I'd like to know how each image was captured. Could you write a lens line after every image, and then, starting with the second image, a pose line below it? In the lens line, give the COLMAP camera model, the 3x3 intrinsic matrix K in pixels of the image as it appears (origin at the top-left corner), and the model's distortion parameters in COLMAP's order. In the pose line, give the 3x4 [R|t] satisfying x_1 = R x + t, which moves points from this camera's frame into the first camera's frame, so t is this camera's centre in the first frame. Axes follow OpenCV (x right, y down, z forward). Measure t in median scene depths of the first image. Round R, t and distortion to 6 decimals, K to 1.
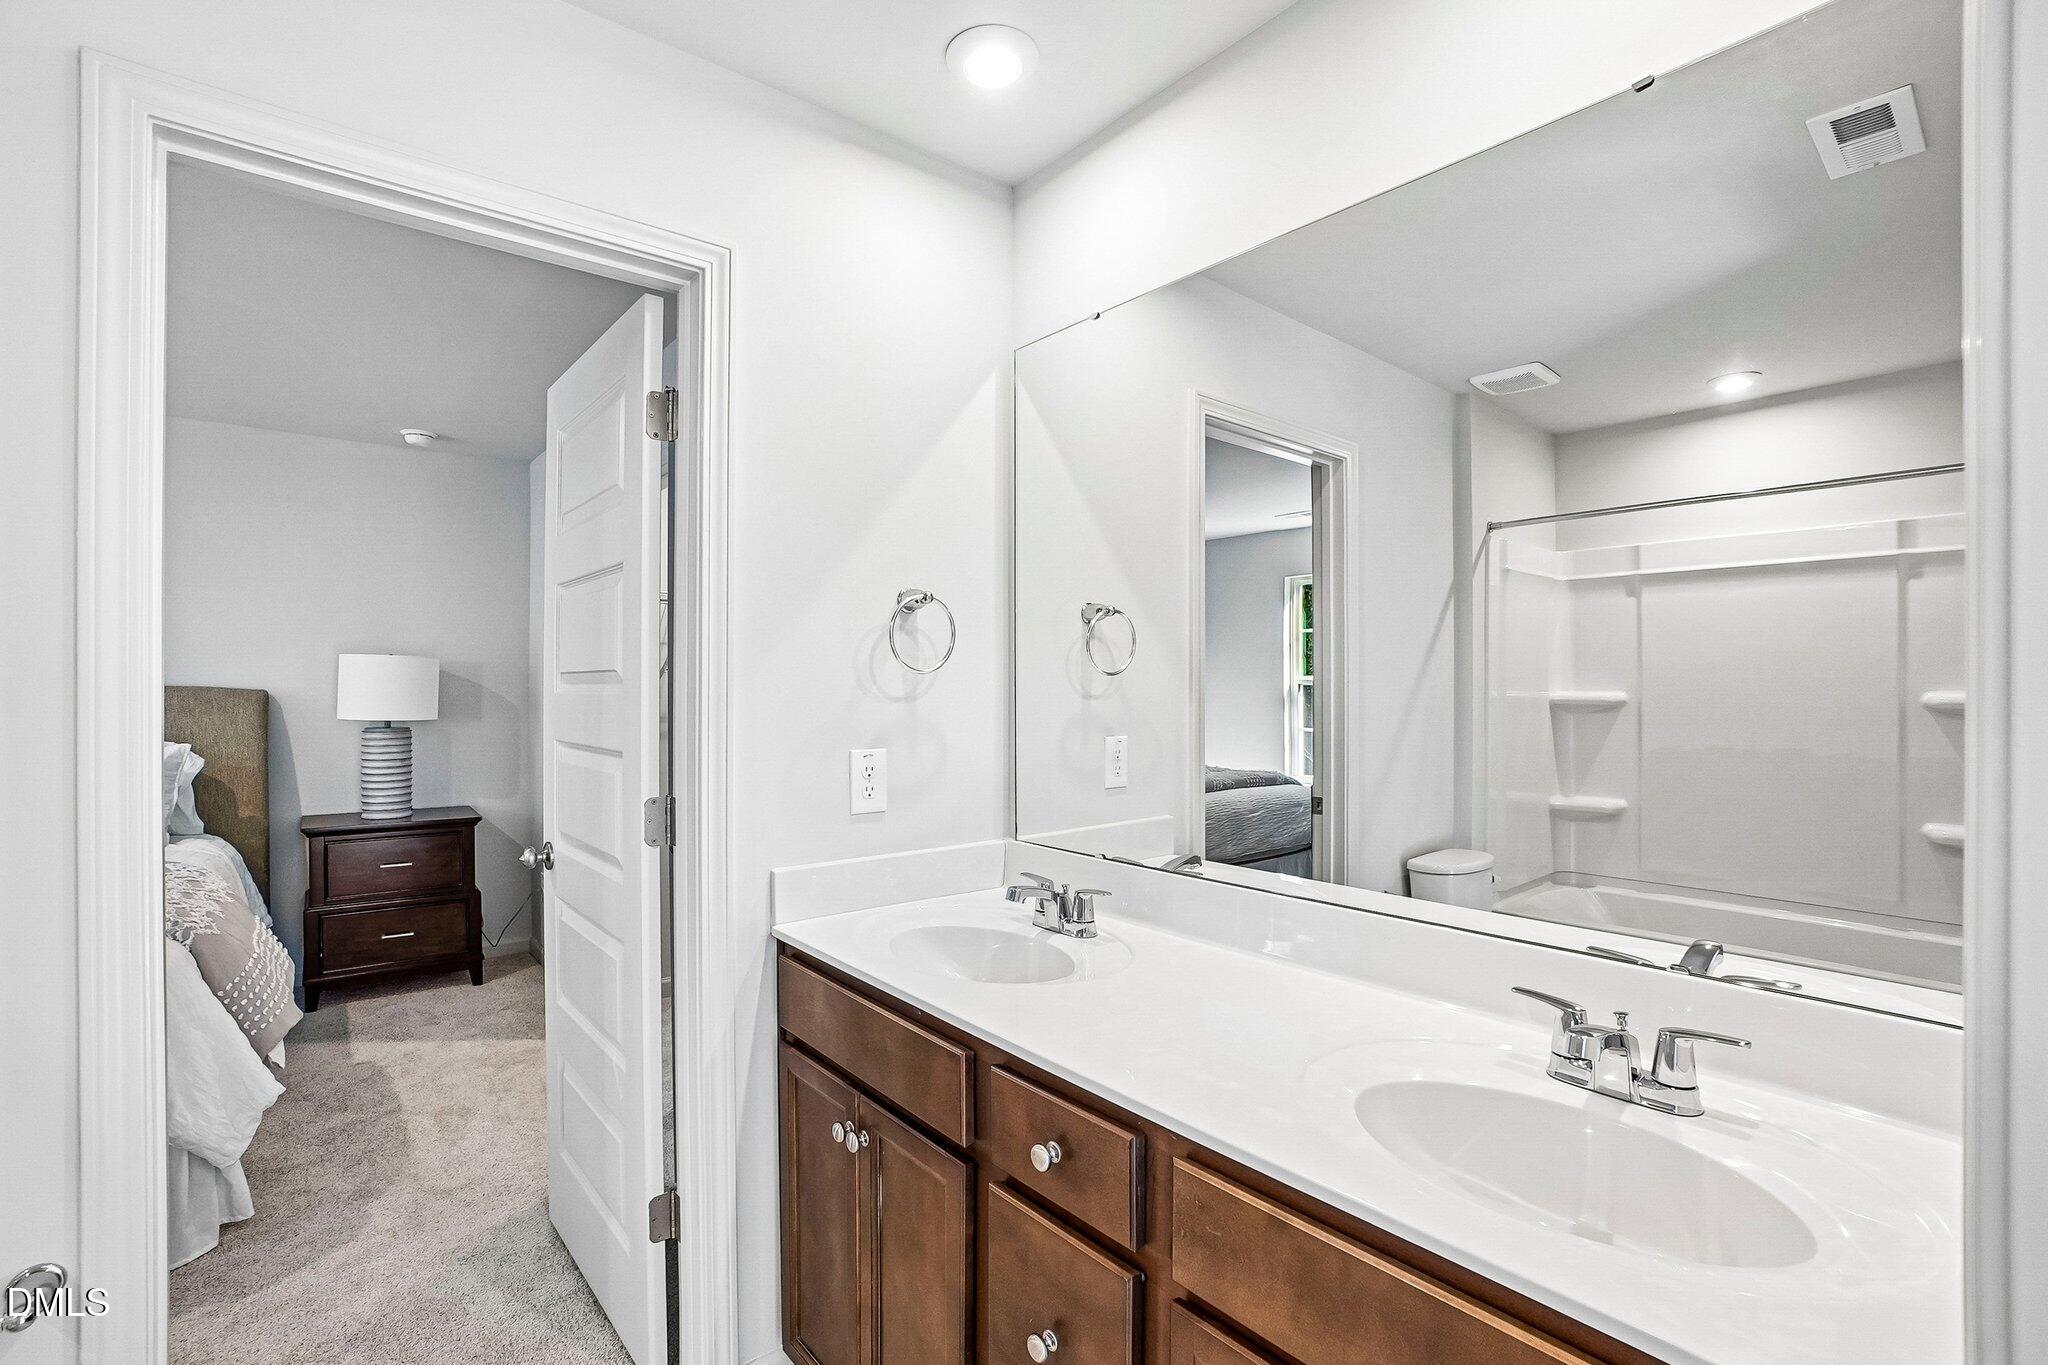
lens RADIAL K [[922.6, 0, 1024.0], [0, 922.6, 687.3], [0, 0, 1]] dist [-0.001797, 0.000321]
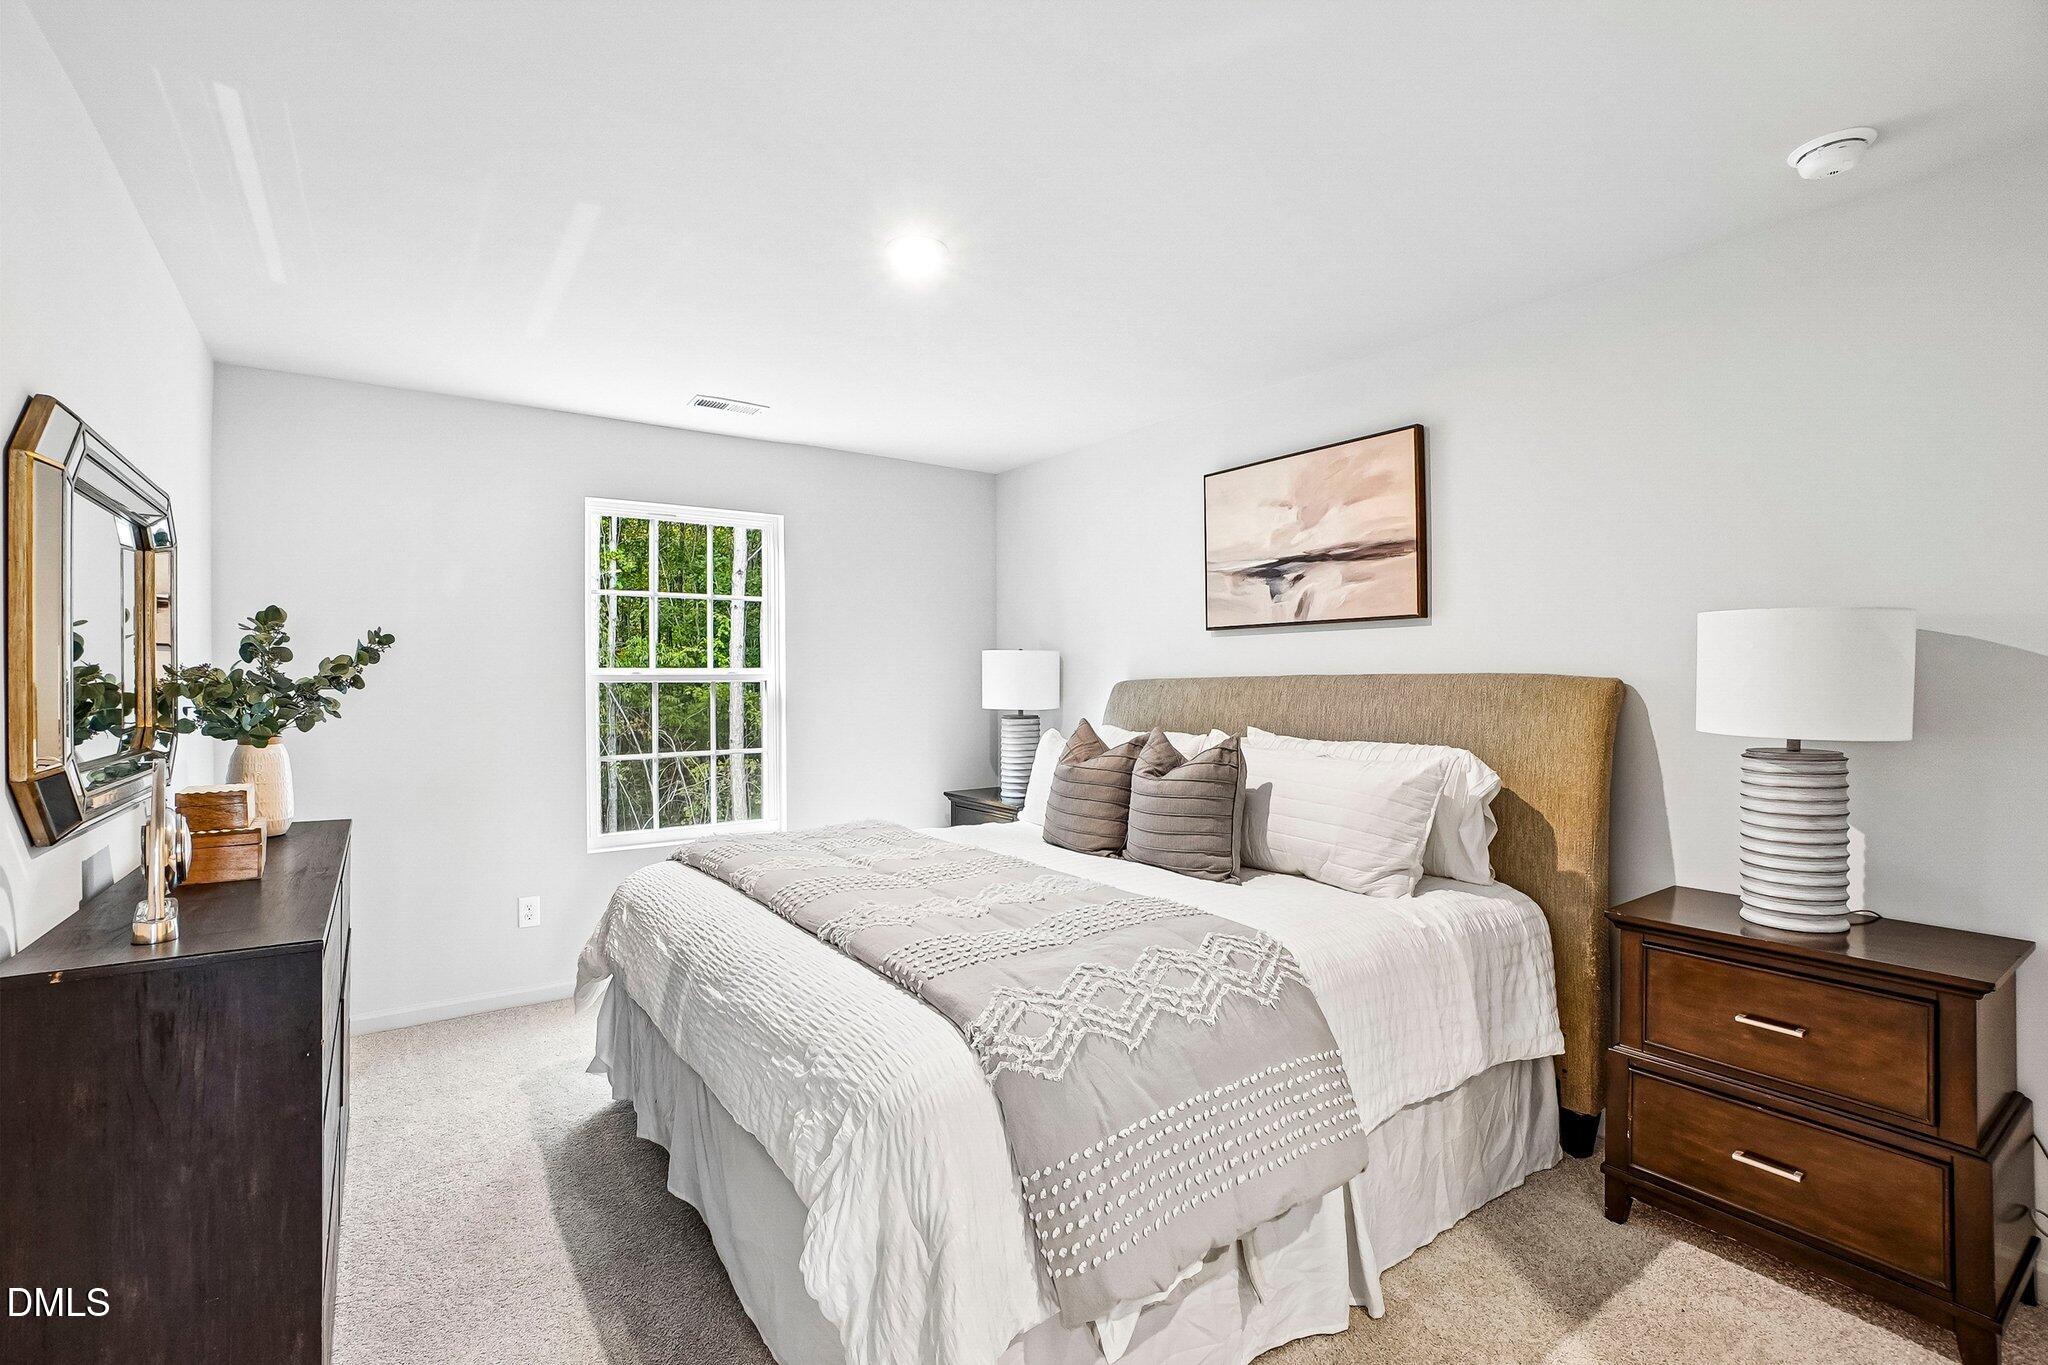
lens RADIAL K [[922.6, 0, 1024.9], [0, 922.6, 684.5], [0, 0, 1]] dist [-0.001797, 0.000321]
pose [[-0.033766, 0.006587, -0.999408, -0.159474], [0.001030, 0.999978, 0.006556, 0.001857], [0.999429, -0.000808, -0.033772, 0.600991]]
